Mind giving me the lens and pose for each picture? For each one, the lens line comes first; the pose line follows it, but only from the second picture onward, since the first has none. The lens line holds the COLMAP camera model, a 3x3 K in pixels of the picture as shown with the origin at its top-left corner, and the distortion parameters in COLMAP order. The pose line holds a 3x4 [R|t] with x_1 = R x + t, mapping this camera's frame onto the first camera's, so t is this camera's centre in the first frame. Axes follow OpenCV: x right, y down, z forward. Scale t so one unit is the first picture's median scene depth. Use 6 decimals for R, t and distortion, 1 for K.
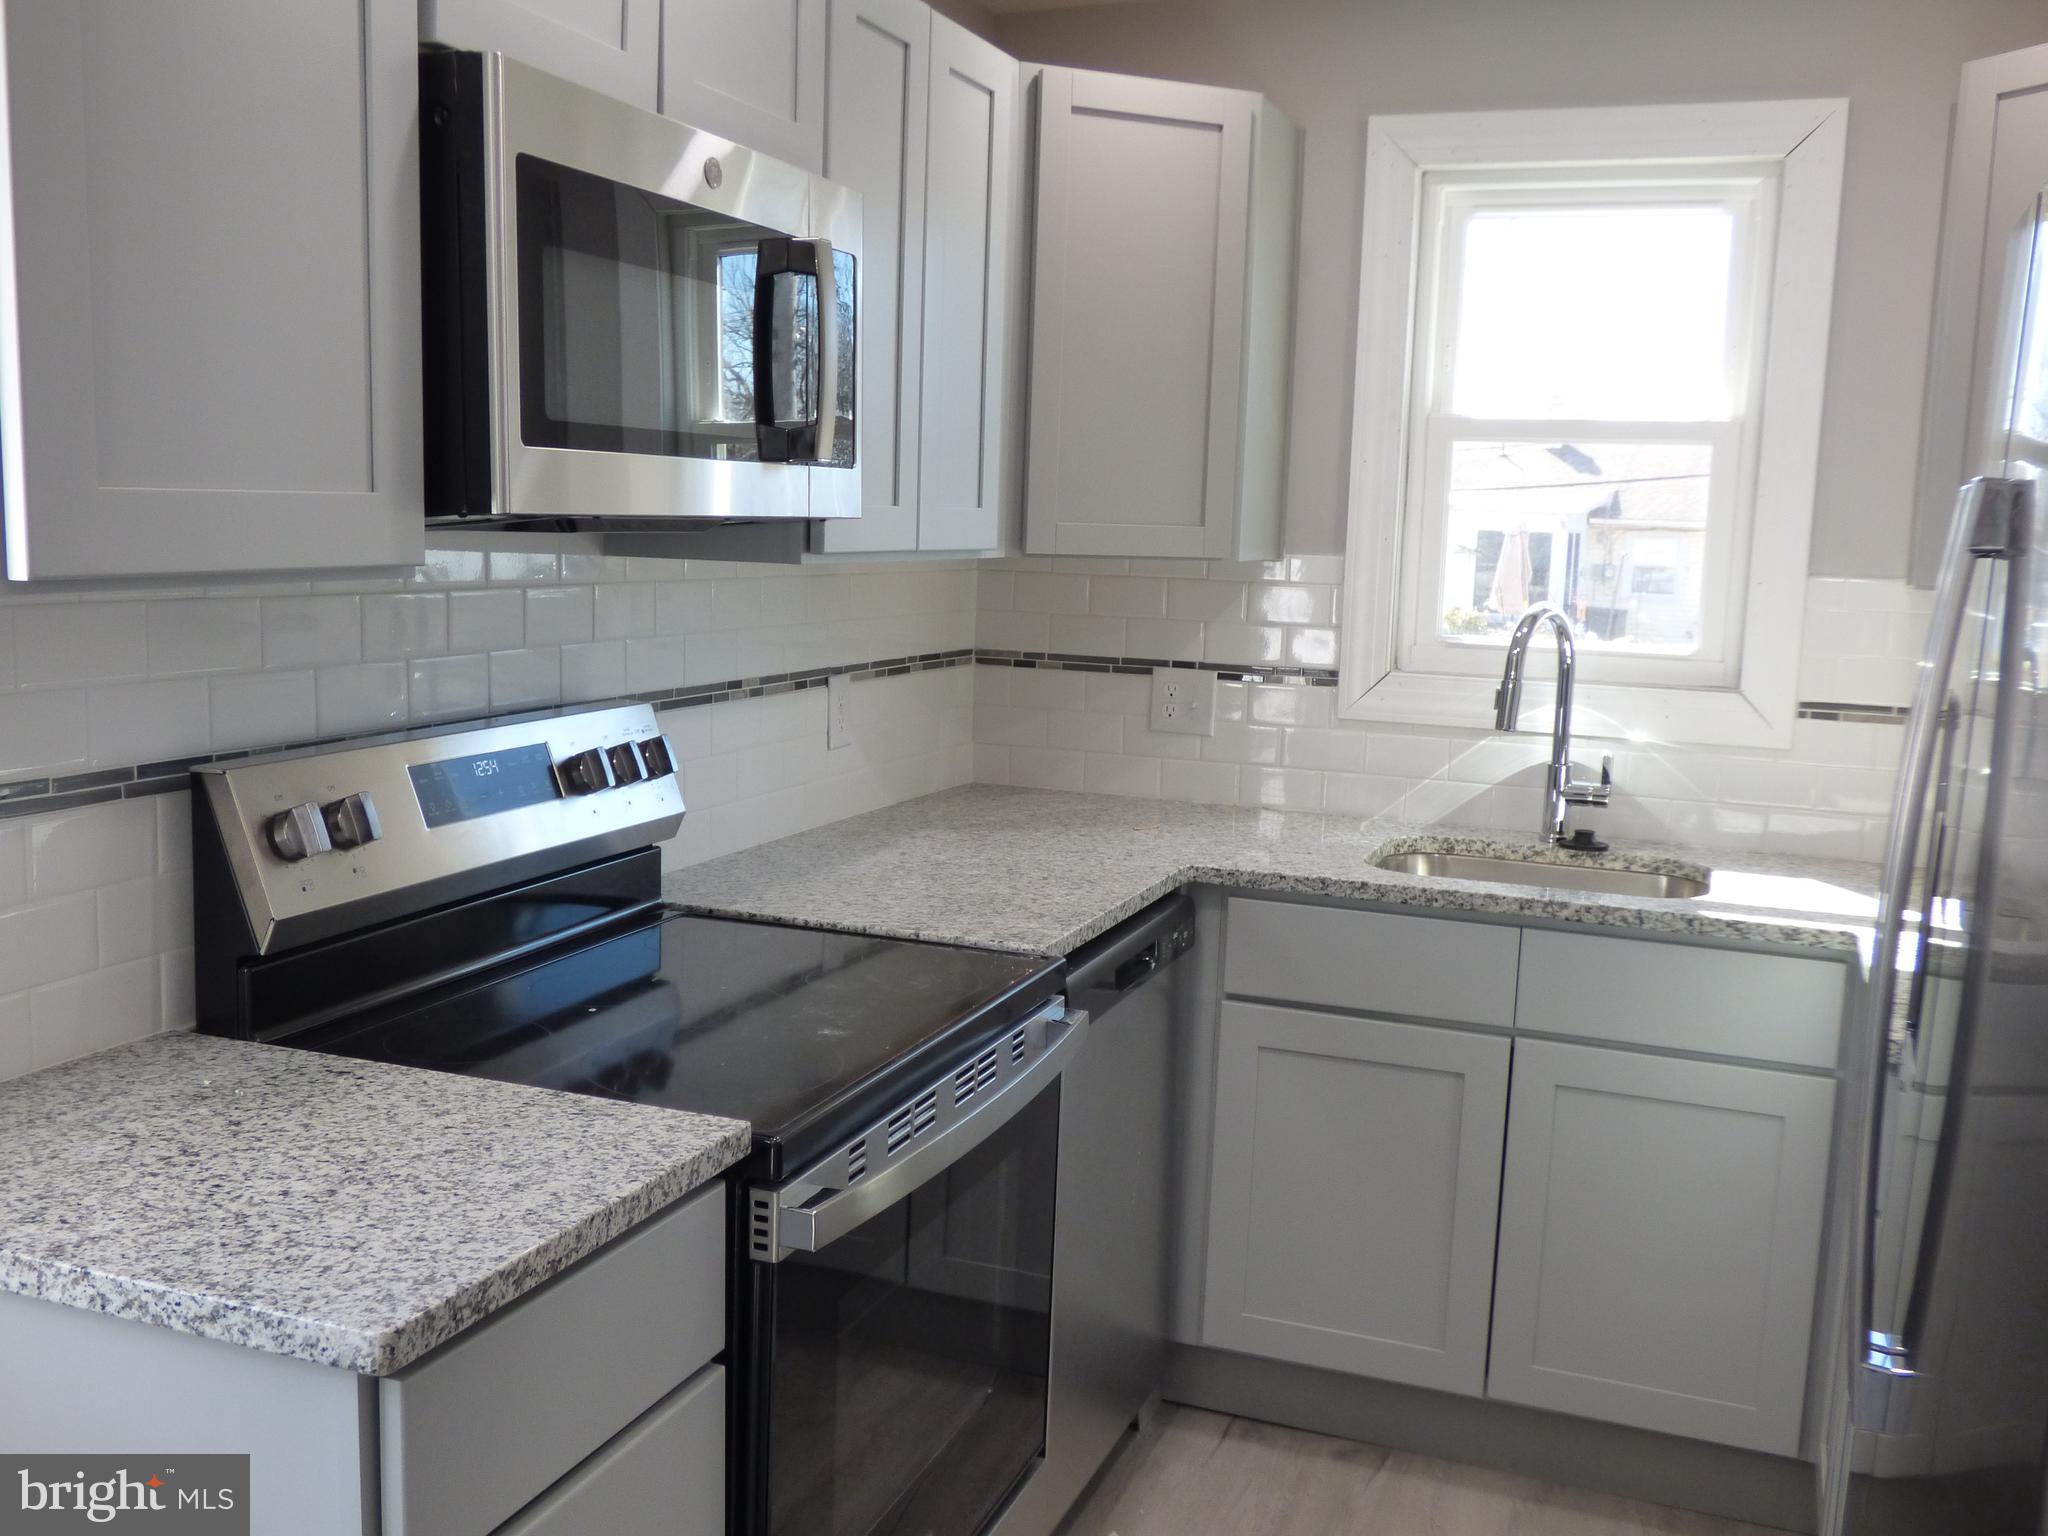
lens RADIAL K [[1941.7, 0, 1024.0], [0, 1941.7, 768.0], [0, 0, 1]] dist [0.010394, -0.023281]
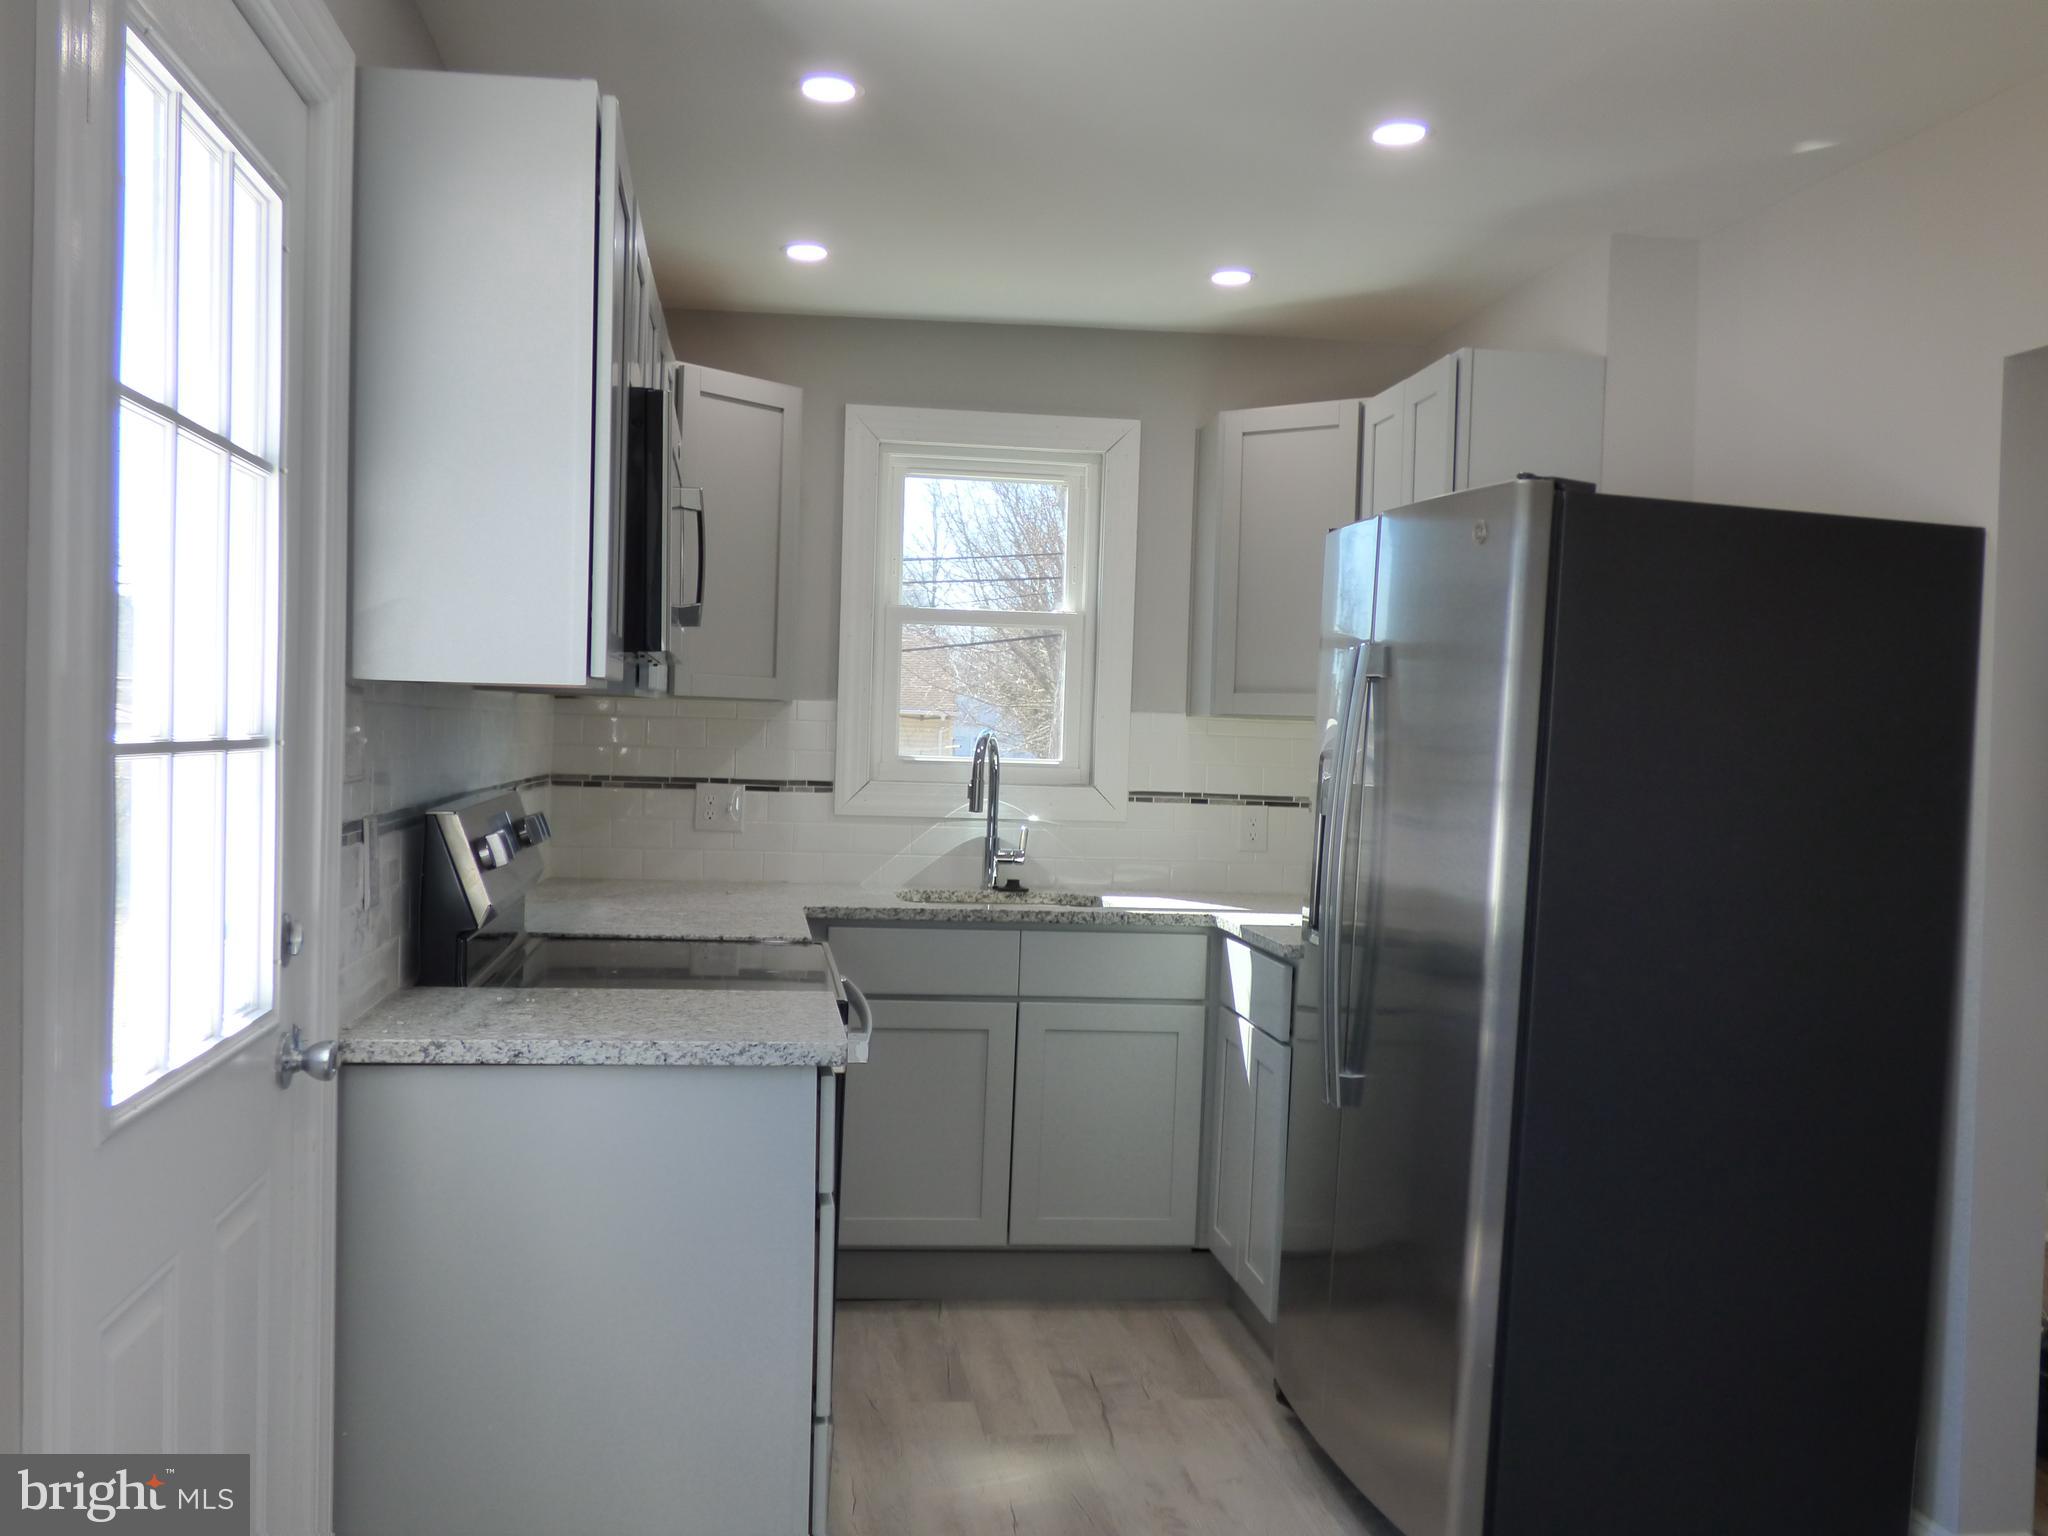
lens RADIAL K [[1941.7, 0, 1024.0], [0, 1941.7, 768.0], [0, 0, 1]] dist [0.010394, -0.023281]
pose [[0.877126, -0.015411, 0.480013, -0.436843], [0.061424, 0.994876, -0.080300, 0.069107], [-0.476316, 0.099917, 0.873579, -0.340253]]
